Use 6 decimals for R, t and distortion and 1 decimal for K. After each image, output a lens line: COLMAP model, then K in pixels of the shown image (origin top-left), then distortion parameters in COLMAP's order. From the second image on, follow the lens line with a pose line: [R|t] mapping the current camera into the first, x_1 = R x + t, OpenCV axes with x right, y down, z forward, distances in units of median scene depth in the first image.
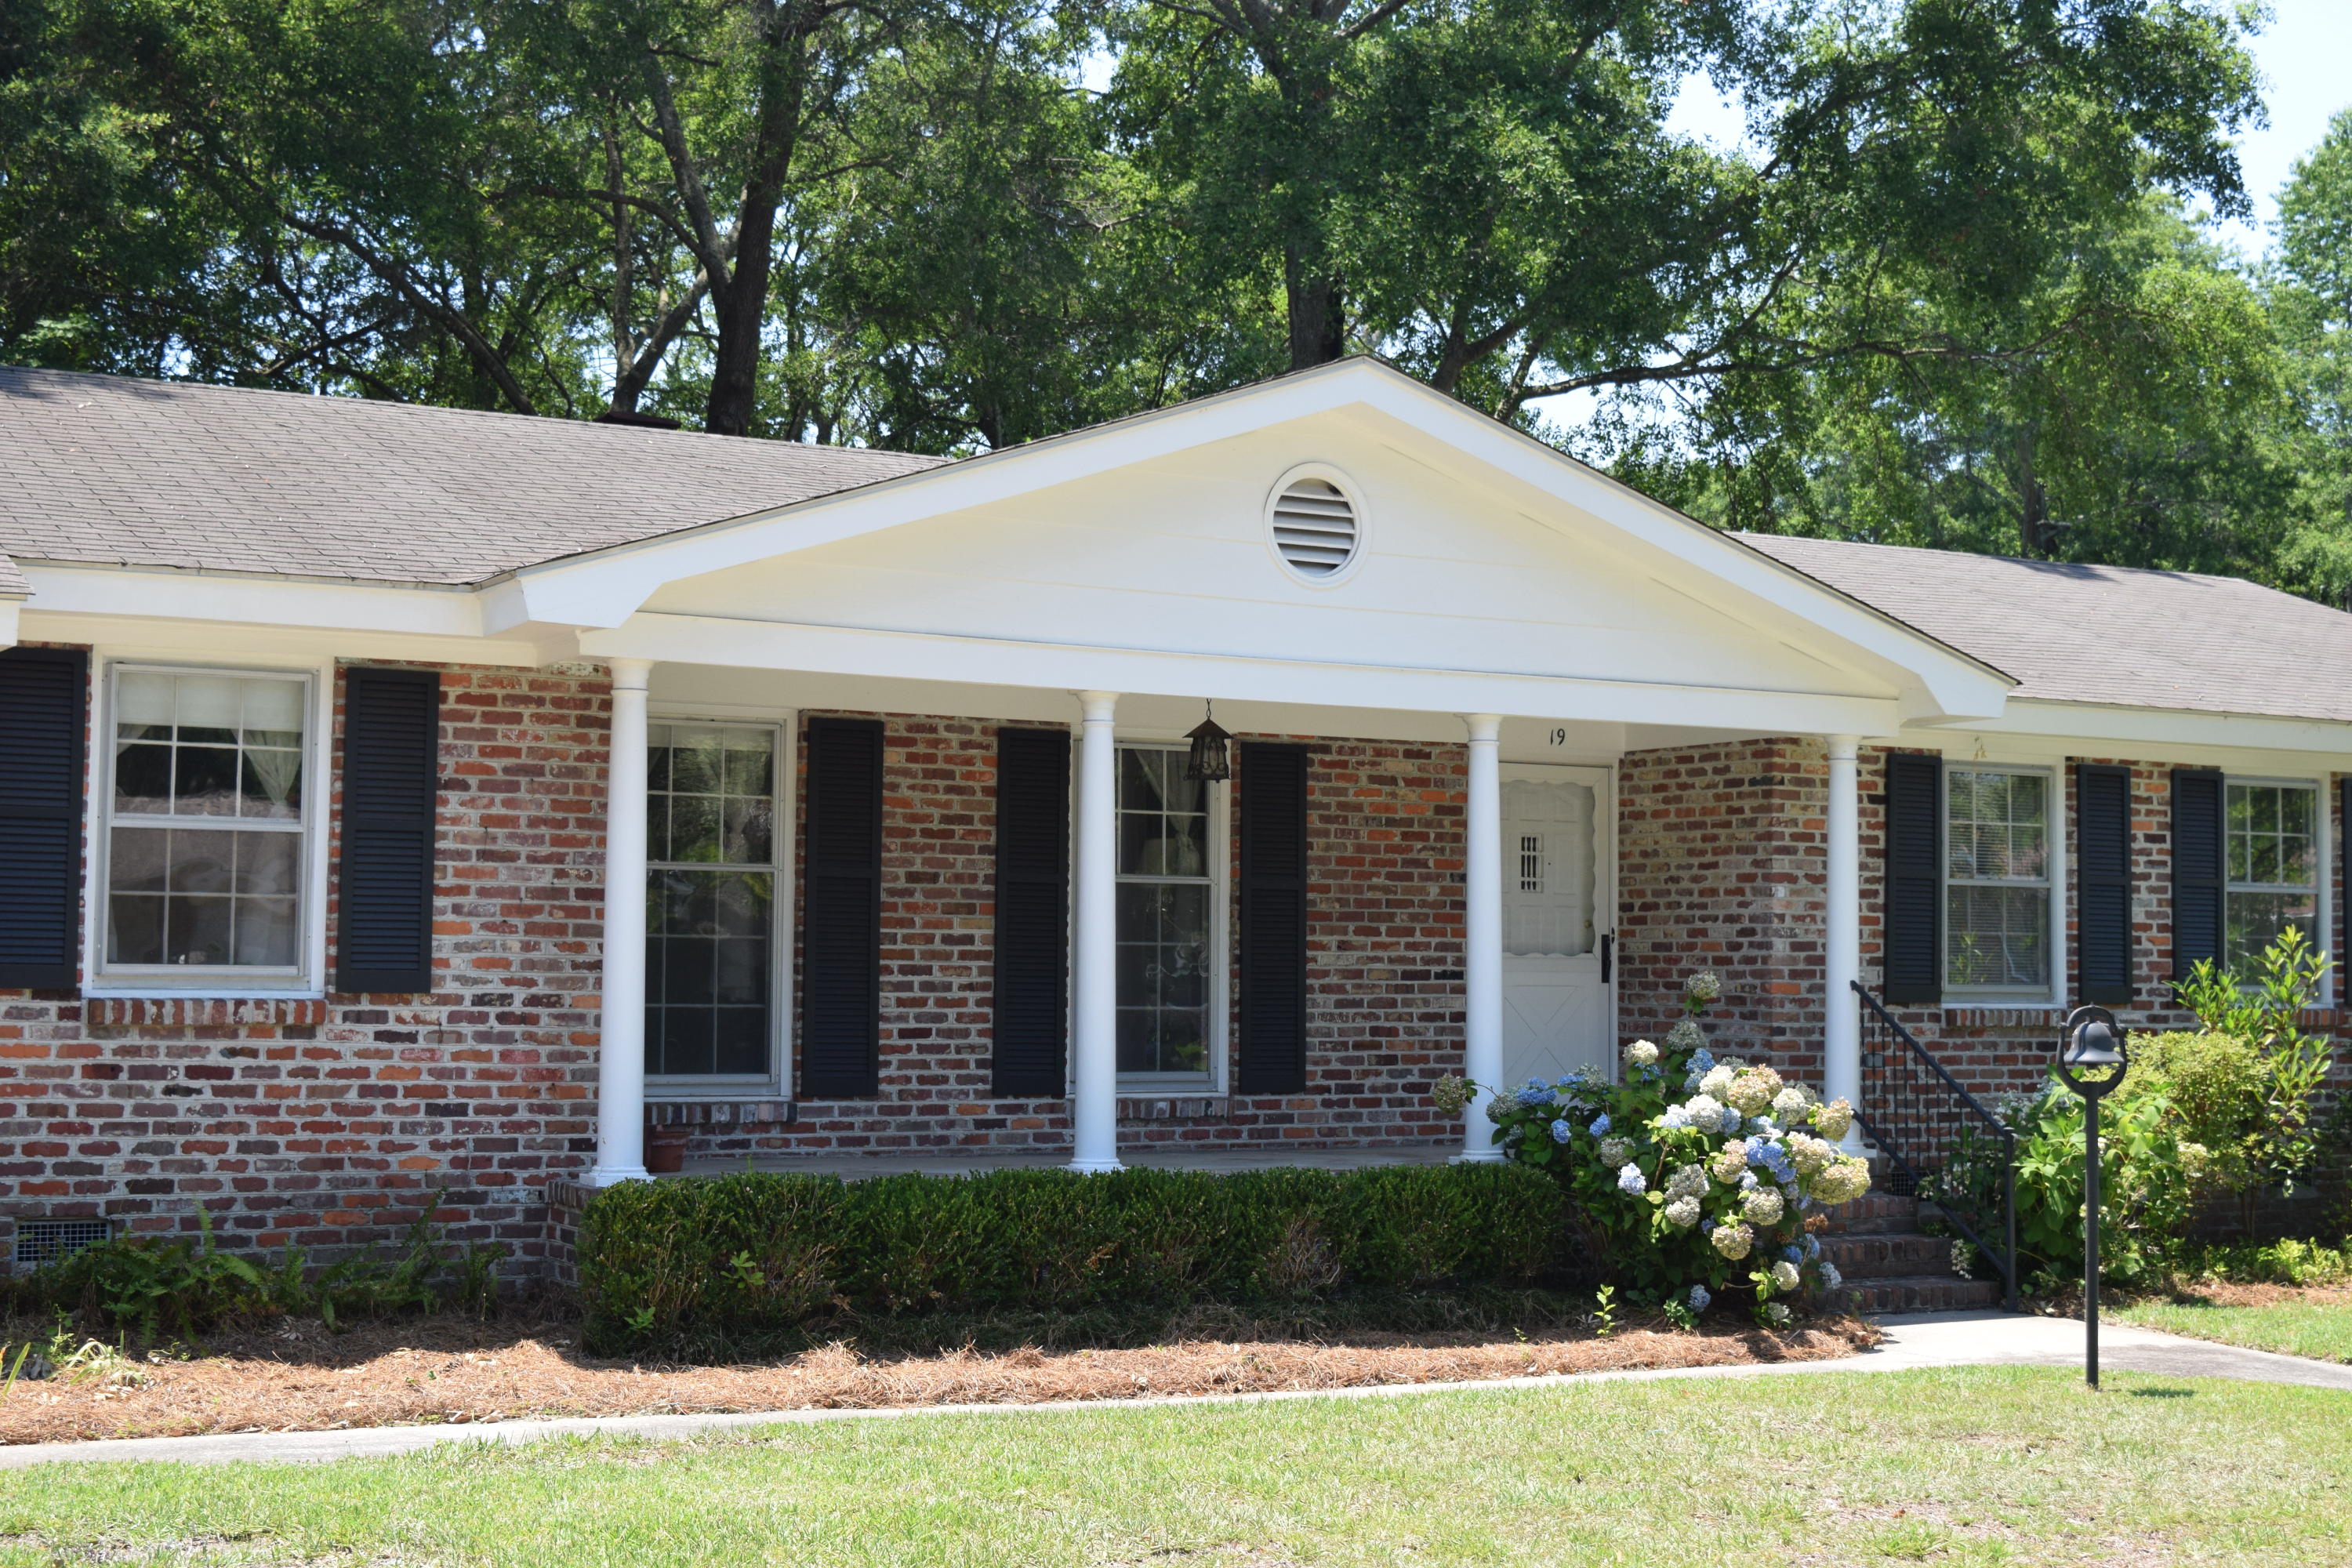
lens RADIAL K [[3319.6, 0, 1176.0], [0, 3319.6, 784.0], [0, 0, 1]] dist [-0.020523, -0.006252]
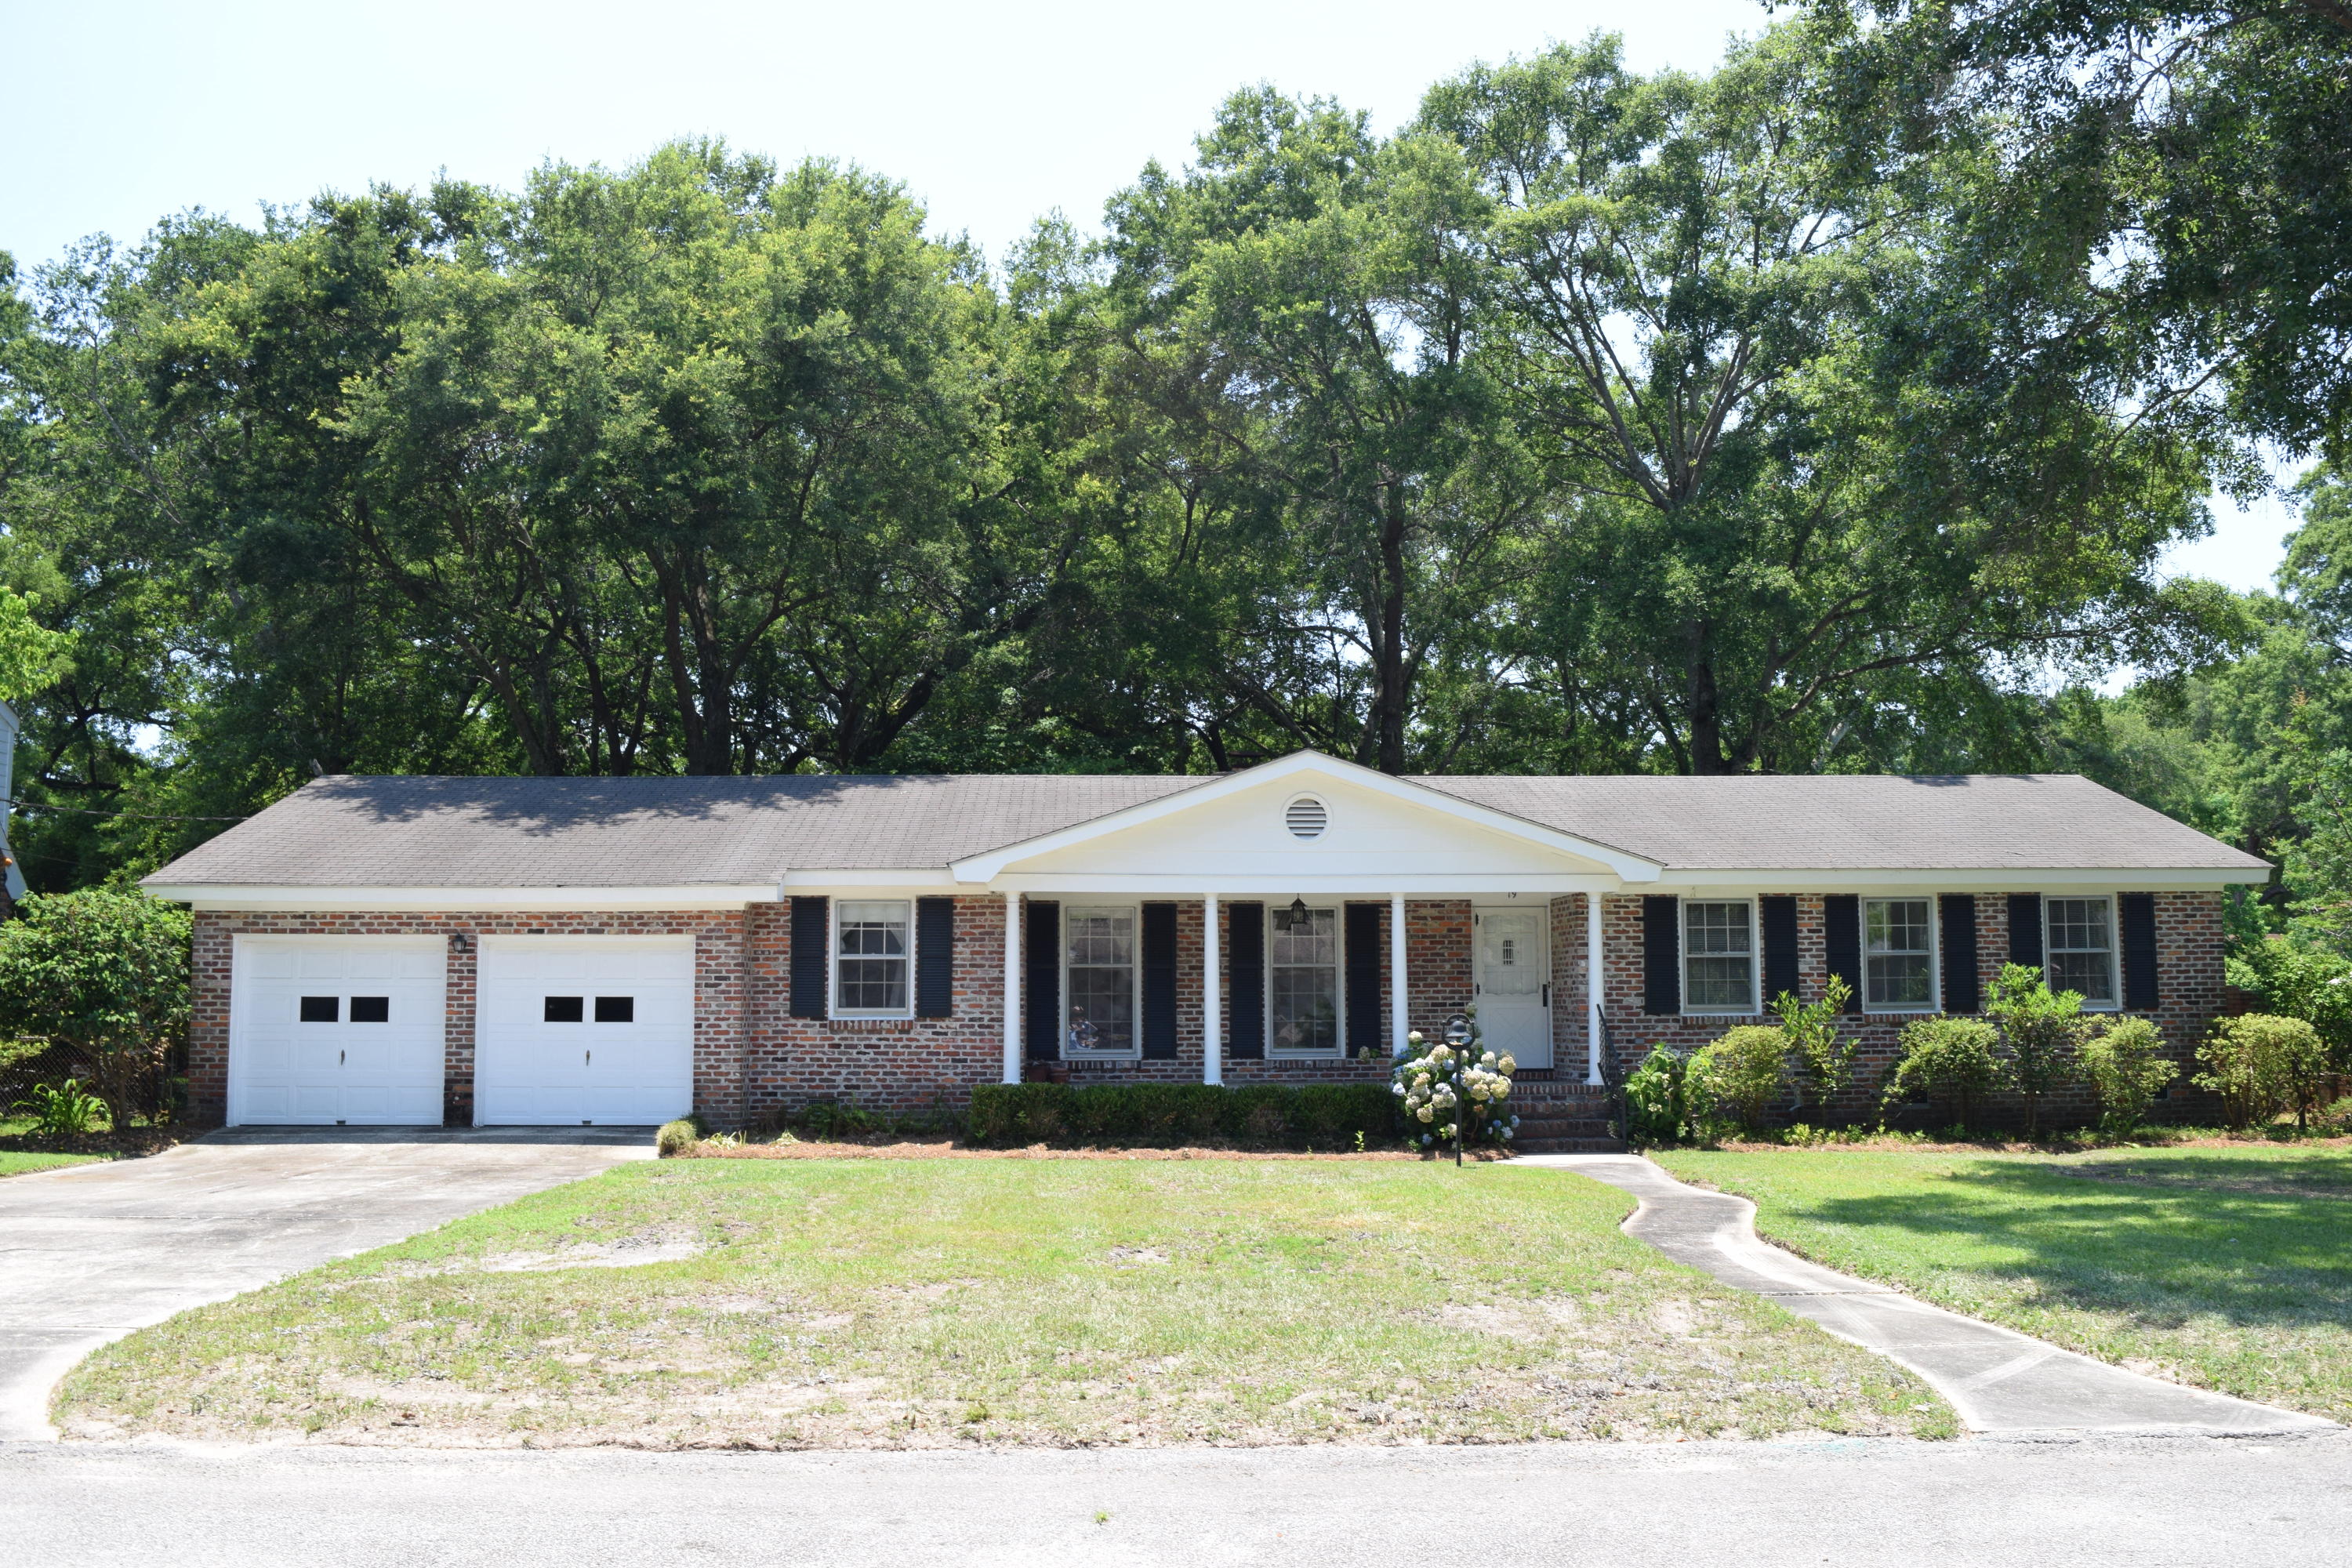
lens RADIAL K [[2280.6, 0, 1176.0], [0, 2280.6, 784.0], [0, 0, 1]] dist [-0.077845, -0.002435]
pose [[0.880878, -0.060826, -0.469419, 0.810956], [0.040310, 0.997746, -0.053642, -0.019594], [0.471624, 0.028330, 0.881344, -0.550742]]
